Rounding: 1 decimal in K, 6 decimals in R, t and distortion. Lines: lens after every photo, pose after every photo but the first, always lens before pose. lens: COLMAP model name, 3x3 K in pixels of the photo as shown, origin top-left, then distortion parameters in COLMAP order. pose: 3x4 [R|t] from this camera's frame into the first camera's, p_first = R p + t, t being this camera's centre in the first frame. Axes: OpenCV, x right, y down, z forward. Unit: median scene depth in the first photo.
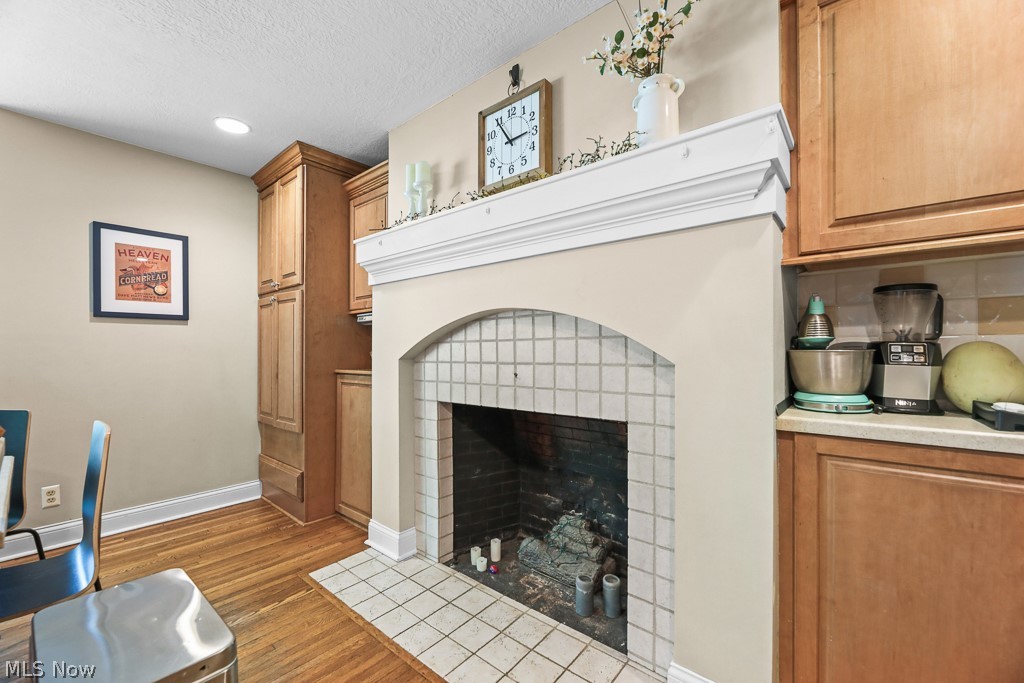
lens RADIAL K [[420.2, 0, 513.2], [0, 420.2, 346.5], [0, 0, 1]] dist [-0.003358, -0.000368]
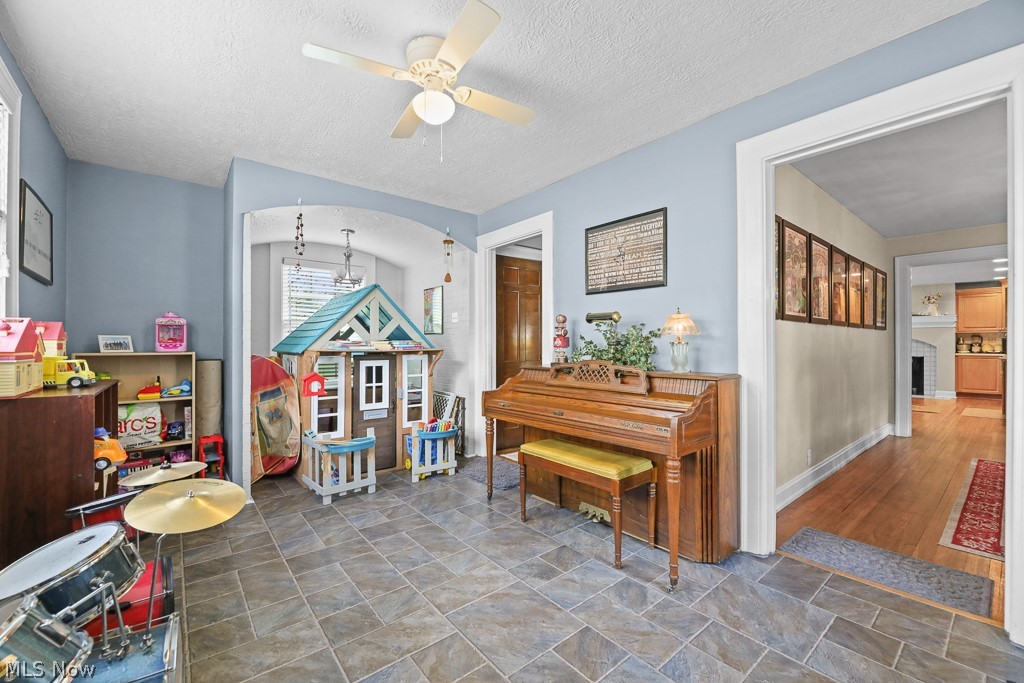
lens RADIAL K [[414.9, 0, 507.7], [0, 414.9, 343.8], [0, 0, 1]] dist [-0.000869, -0.000358]
pose [[0.982609, 0.001559, -0.185681, -5.655614], [-0.000813, 0.999991, 0.004094, -0.028282], [0.185686, -0.003871, 0.982601, -7.499125]]
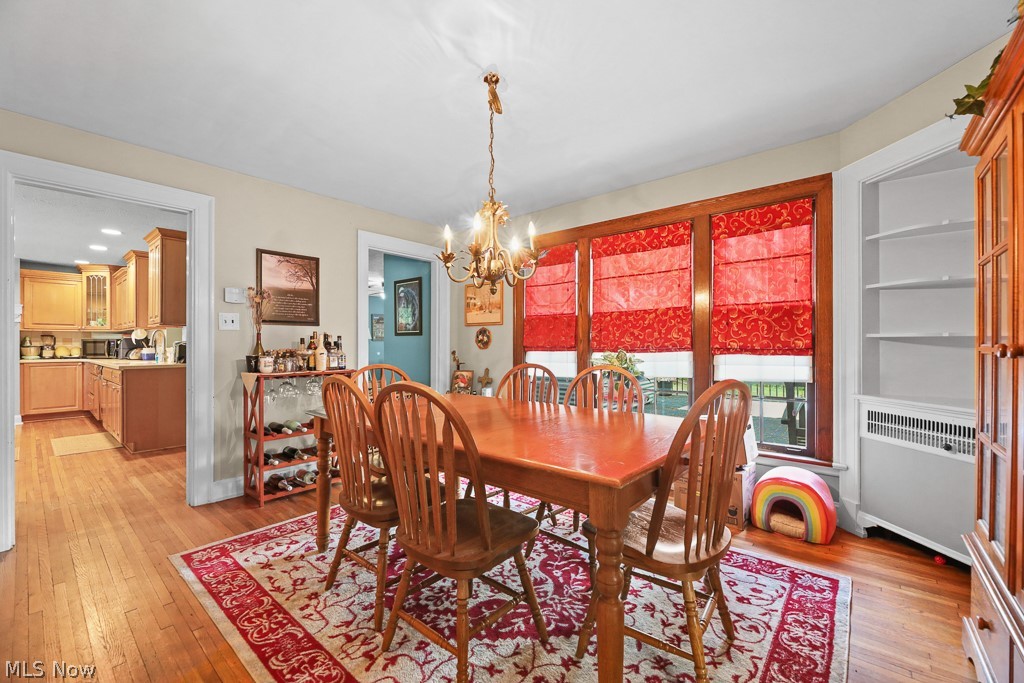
lens RADIAL K [[414.9, 0, 507.7], [0, 414.9, 343.8], [0, 0, 1]] dist [-0.000869, -0.000358]
pose [[0.006690, 0.004738, 0.999966, -4.316594], [-0.001471, 0.999988, -0.004728, -0.020264], [-0.999977, -0.001439, 0.006697, -4.914628]]
